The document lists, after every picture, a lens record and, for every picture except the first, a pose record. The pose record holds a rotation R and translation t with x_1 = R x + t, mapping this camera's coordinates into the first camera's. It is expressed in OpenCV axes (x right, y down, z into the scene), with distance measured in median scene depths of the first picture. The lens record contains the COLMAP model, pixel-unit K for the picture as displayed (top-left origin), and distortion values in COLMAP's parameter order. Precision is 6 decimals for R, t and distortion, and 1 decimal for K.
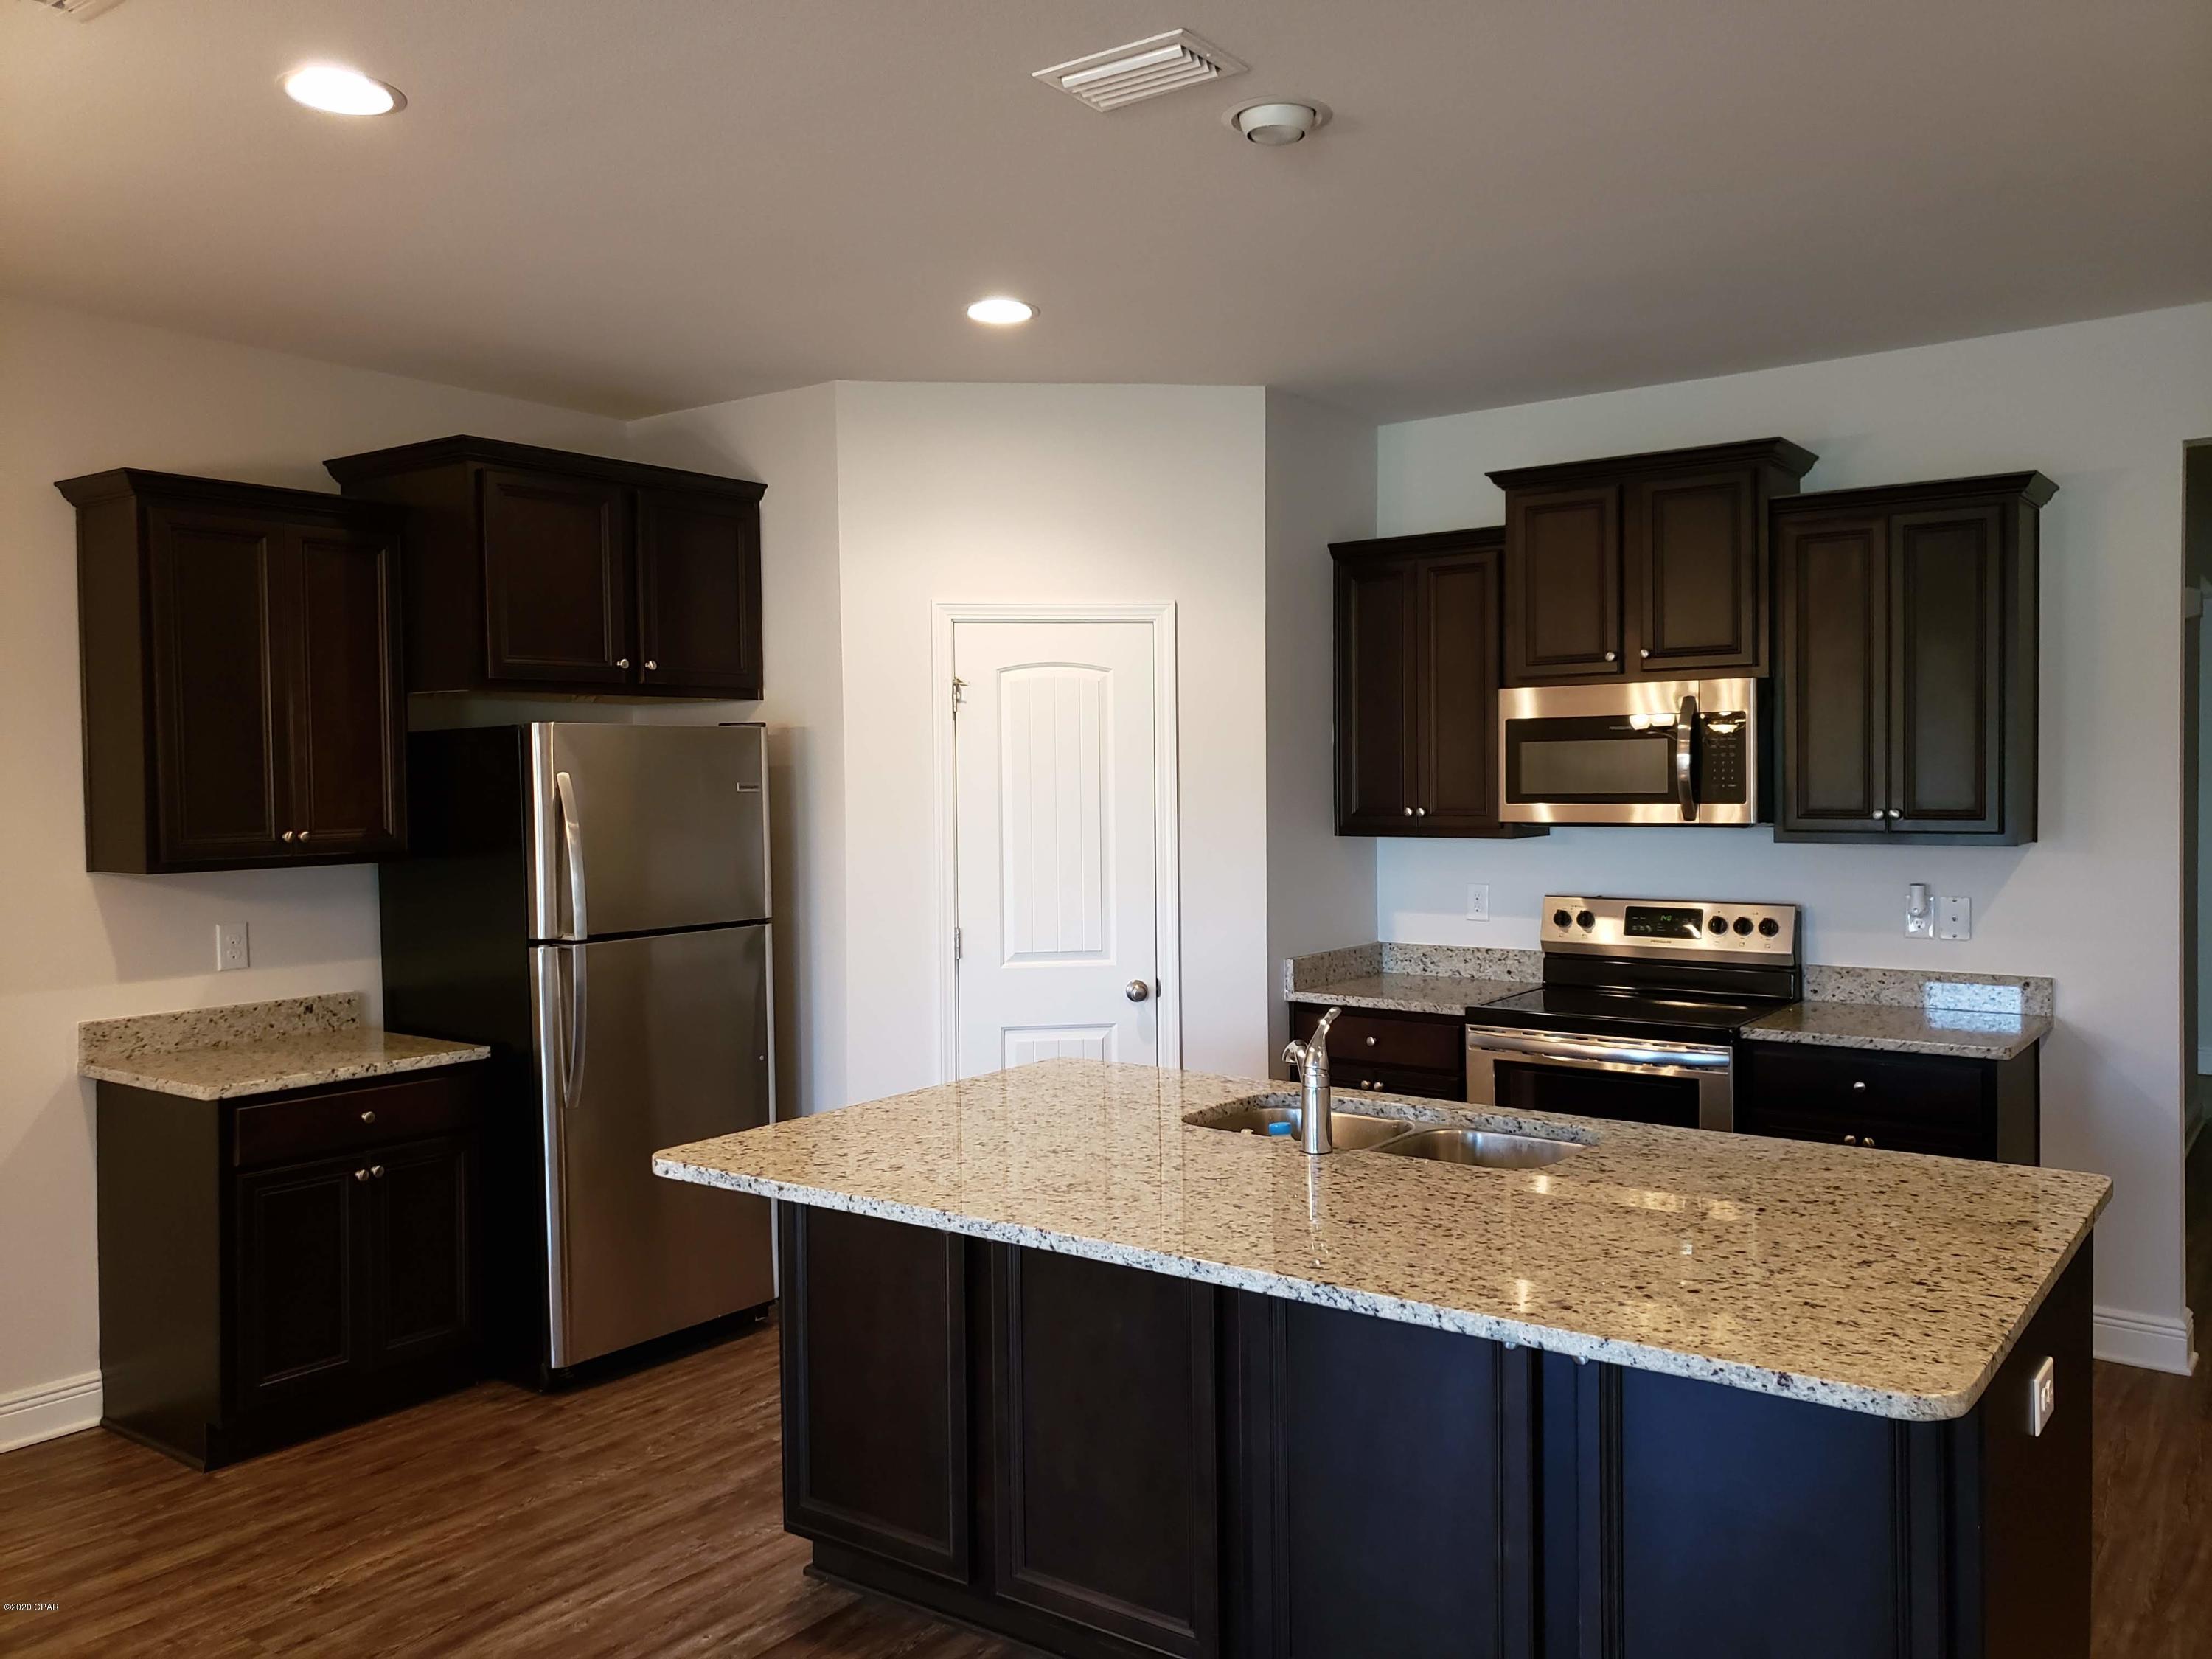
lens RADIAL K [[1726.8, 0, 1106.0], [0, 1726.8, 829.5], [0, 0, 1]] dist [0.033734, -0.000922]
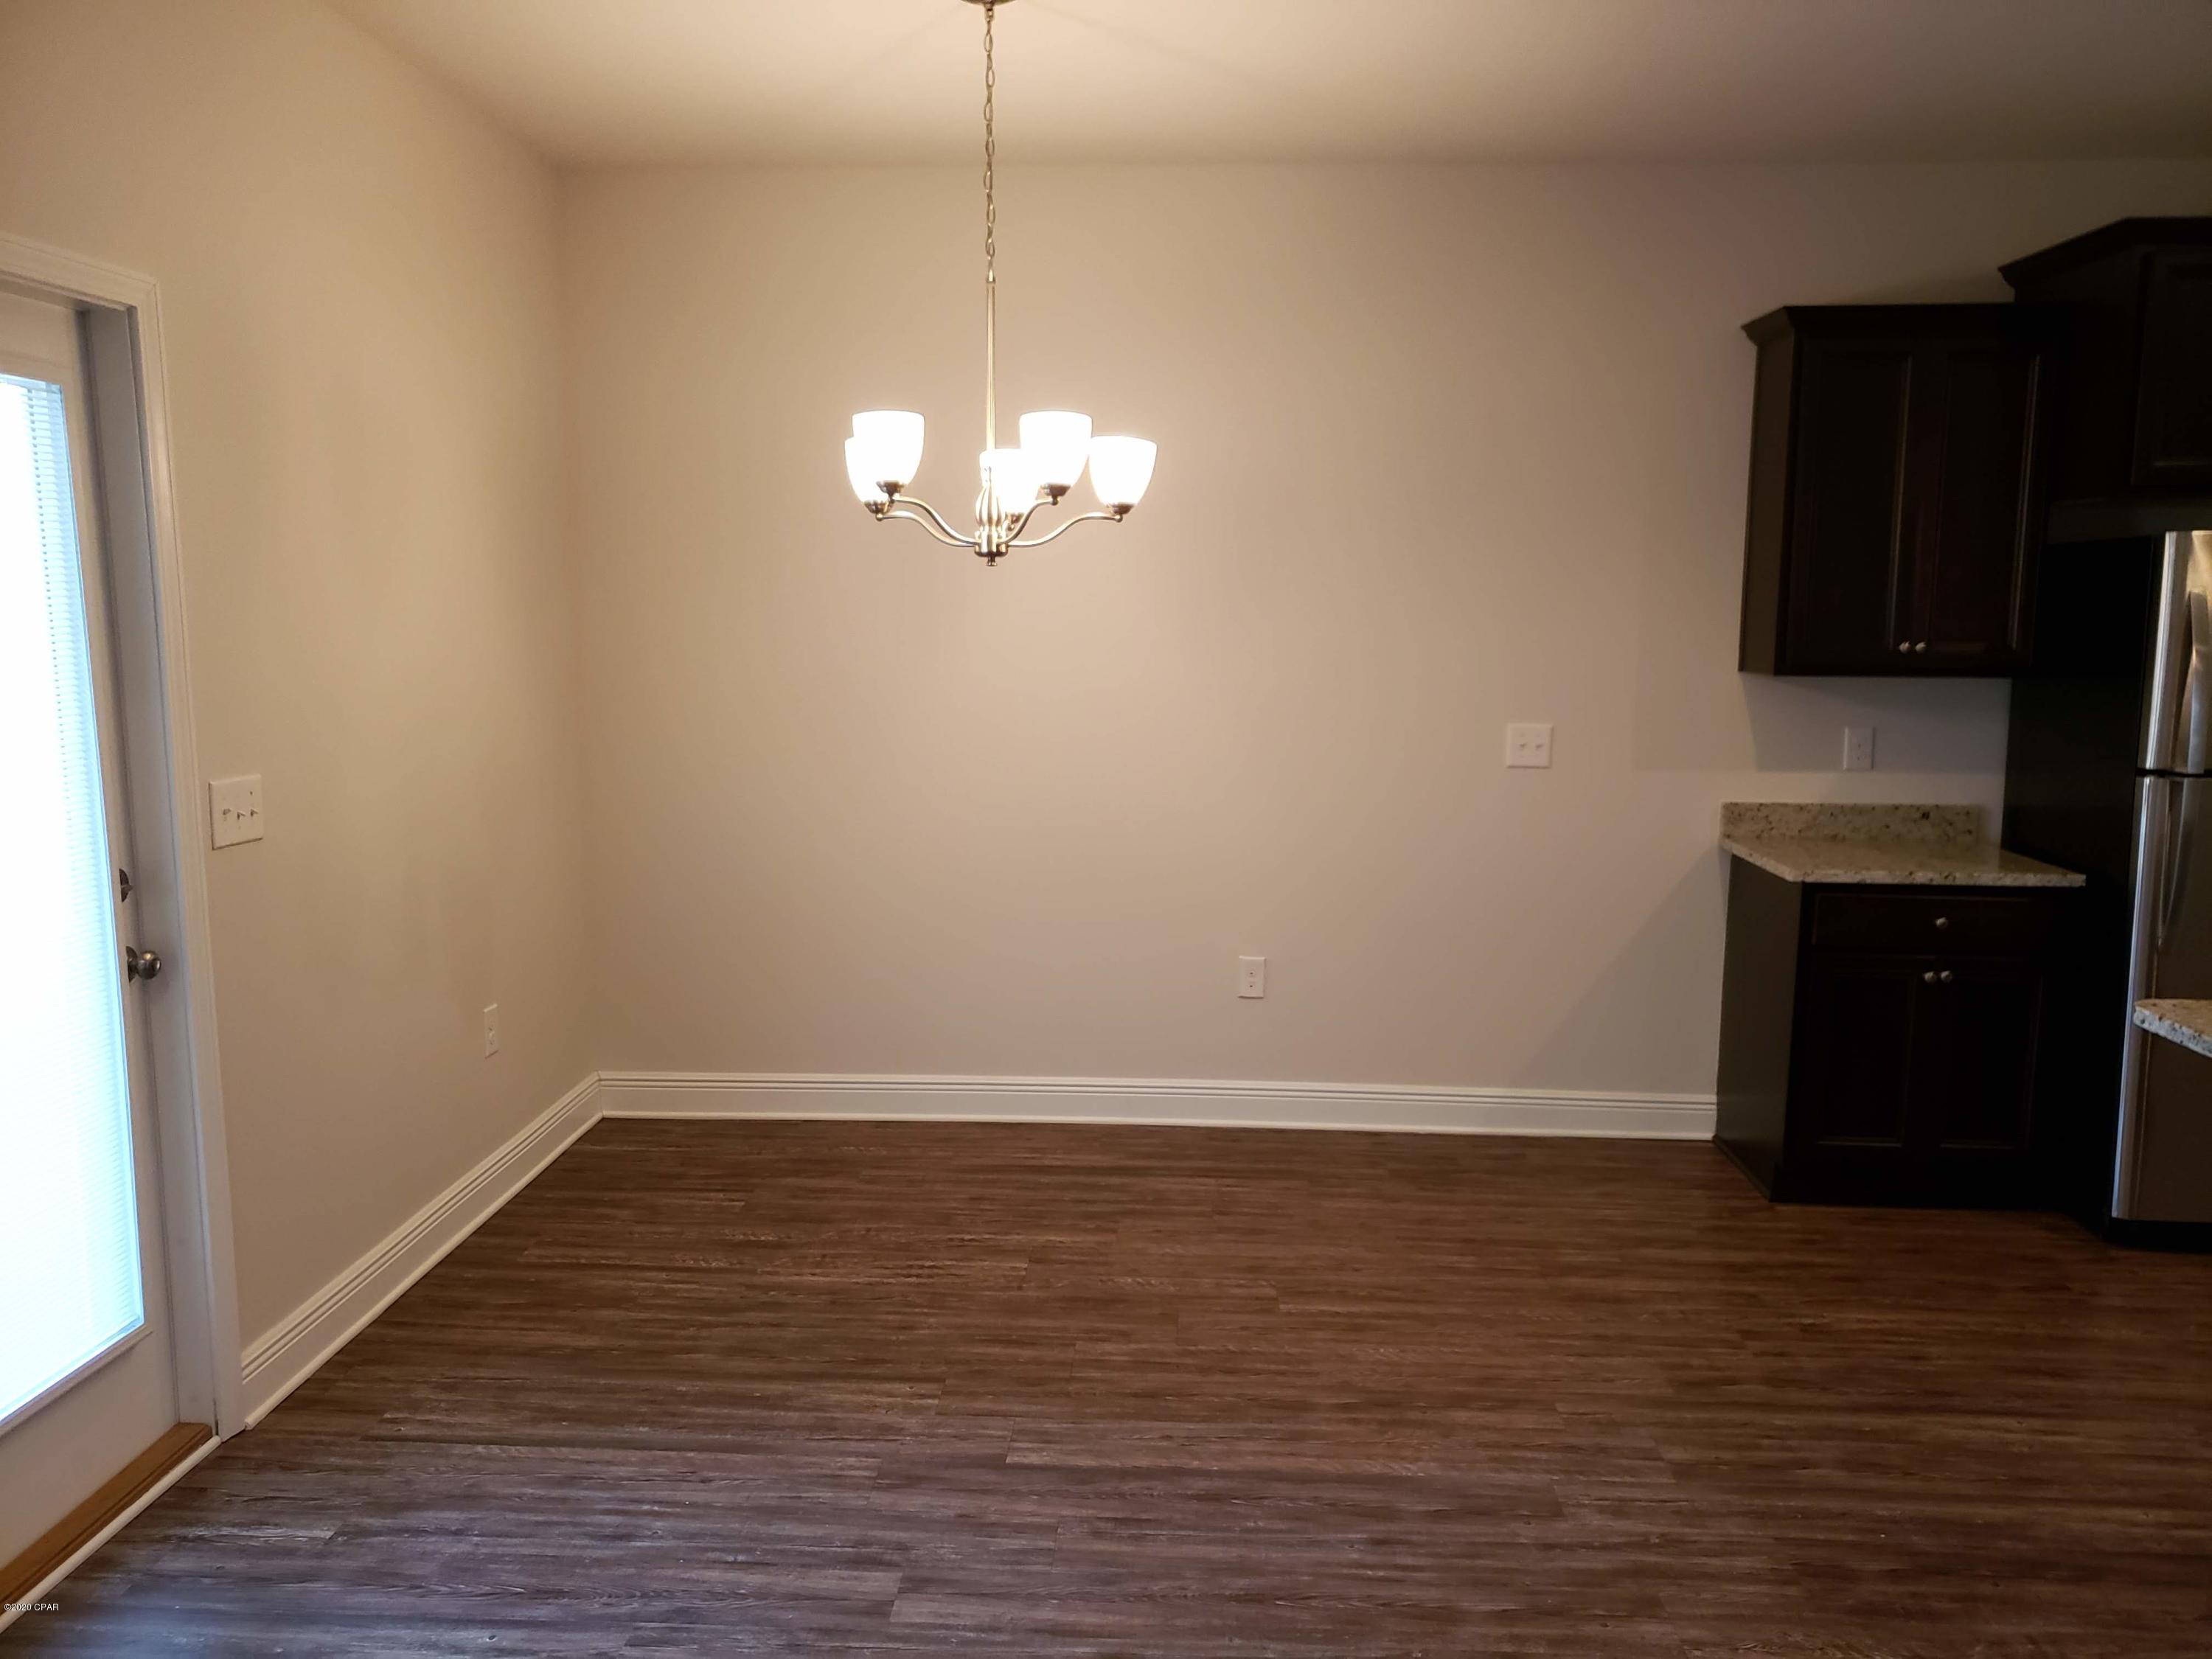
lens RADIAL K [[1726.8, 0, 1106.0], [0, 1726.8, 829.5], [0, 0, 1]] dist [0.033734, -0.000922]
pose [[0.554311, 0.125364, -0.822814, 0.142308], [-0.038108, 0.991377, 0.125374, -0.000458], [0.831437, -0.038140, 0.554309, 0.016279]]
